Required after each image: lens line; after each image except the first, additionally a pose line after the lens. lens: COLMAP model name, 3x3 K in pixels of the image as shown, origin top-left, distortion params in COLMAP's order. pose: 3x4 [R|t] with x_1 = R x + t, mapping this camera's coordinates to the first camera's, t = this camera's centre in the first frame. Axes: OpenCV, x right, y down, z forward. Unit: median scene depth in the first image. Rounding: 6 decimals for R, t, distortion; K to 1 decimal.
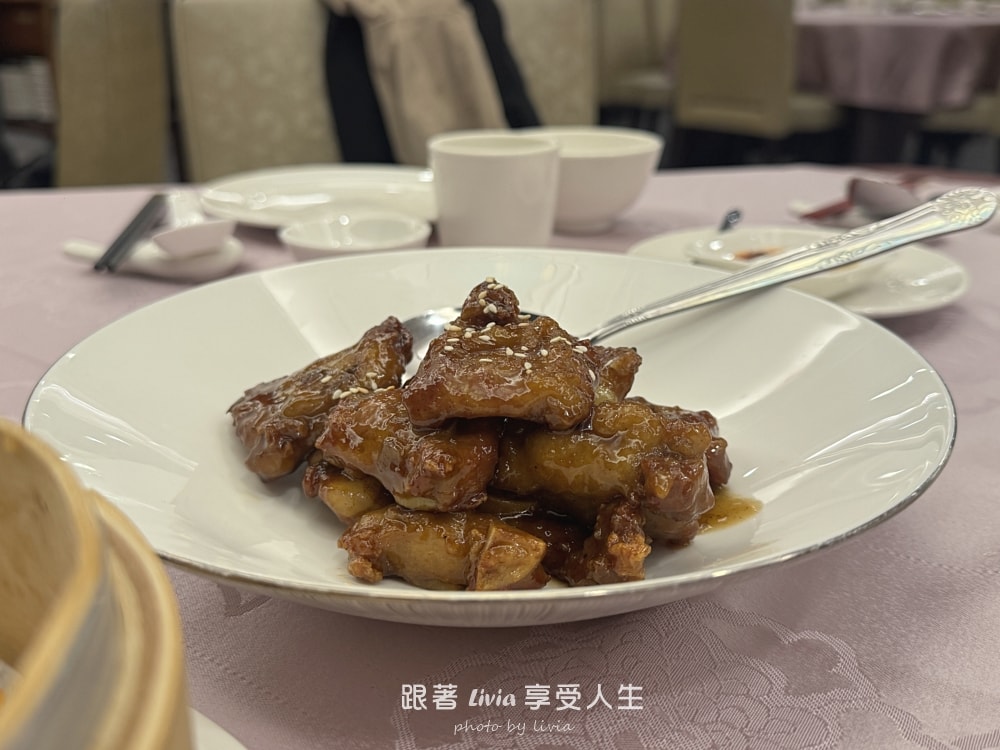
lens RADIAL K [[1025.5, 0, 500.5], [0, 1025.5, 374.4], [0, 0, 1]] dist [0.018652, 0.000000]
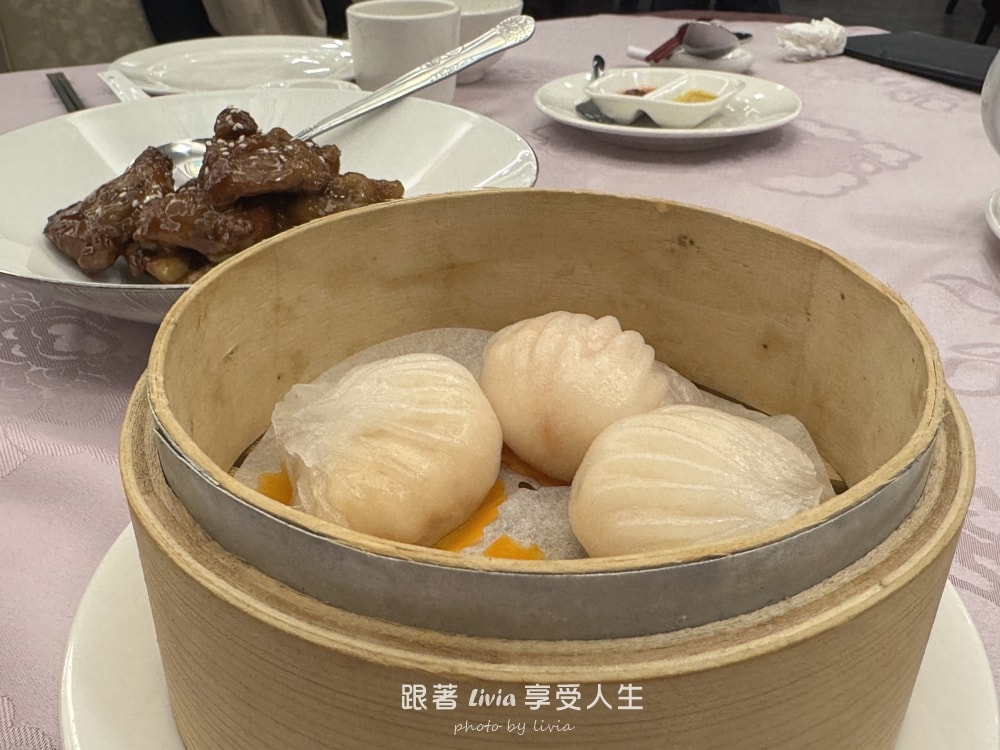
lens RADIAL K [[1025.5, 0, 499.5], [0, 1025.5, 375.0], [0, 0, 1]] dist [0.018652, 0.000000]
pose [[0.903076, -0.208186, 0.375650, -0.290310], [0.155686, 0.973854, 0.165438, 0.093734], [-0.400270, -0.090920, 0.911876, -0.494062]]
